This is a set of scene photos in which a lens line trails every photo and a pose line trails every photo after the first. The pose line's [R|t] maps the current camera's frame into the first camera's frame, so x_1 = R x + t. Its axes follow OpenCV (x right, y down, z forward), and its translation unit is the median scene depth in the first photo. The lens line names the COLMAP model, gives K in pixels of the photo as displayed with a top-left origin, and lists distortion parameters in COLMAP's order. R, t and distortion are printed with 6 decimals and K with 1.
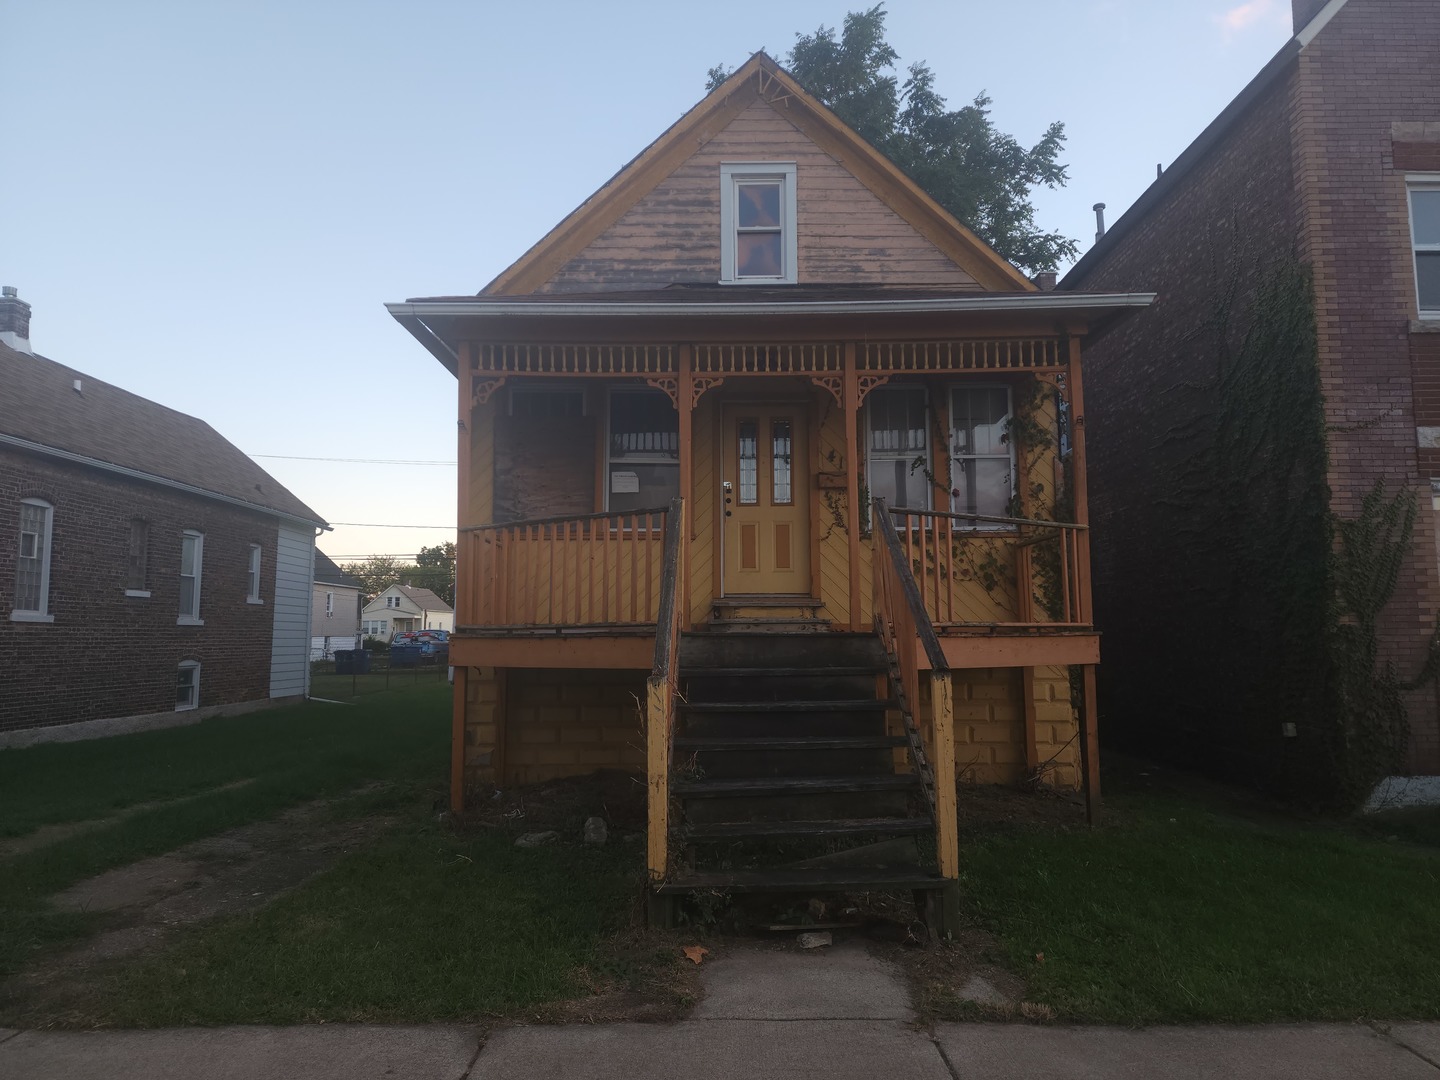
lens RADIAL K [[972.6, 0, 724.6], [0, 972.6, 533.6], [0, 0, 1]] dist [0.051846, -0.027062]
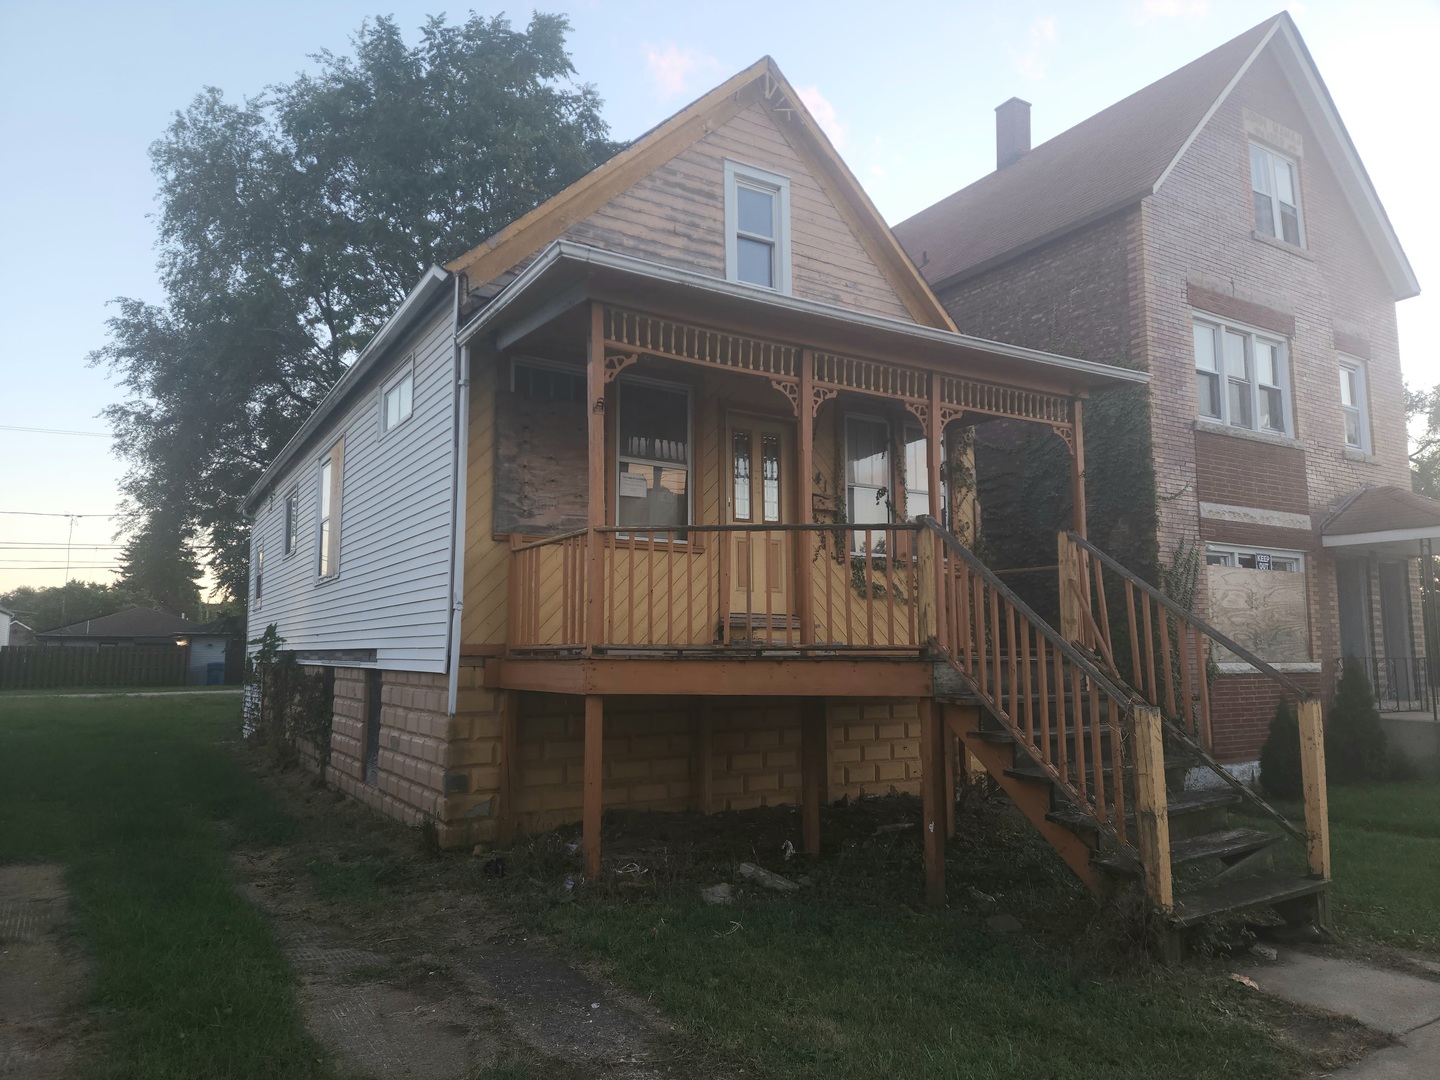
lens RADIAL K [[972.6, 0, 716.3], [0, 972.6, 545.6], [0, 0, 1]] dist [0.051846, -0.027062]
pose [[0.851756, 0.062492, 0.520198, -0.496276], [-0.058911, 0.997988, -0.023431, 0.018804], [-0.520615, -0.010688, 0.853724, 0.198548]]
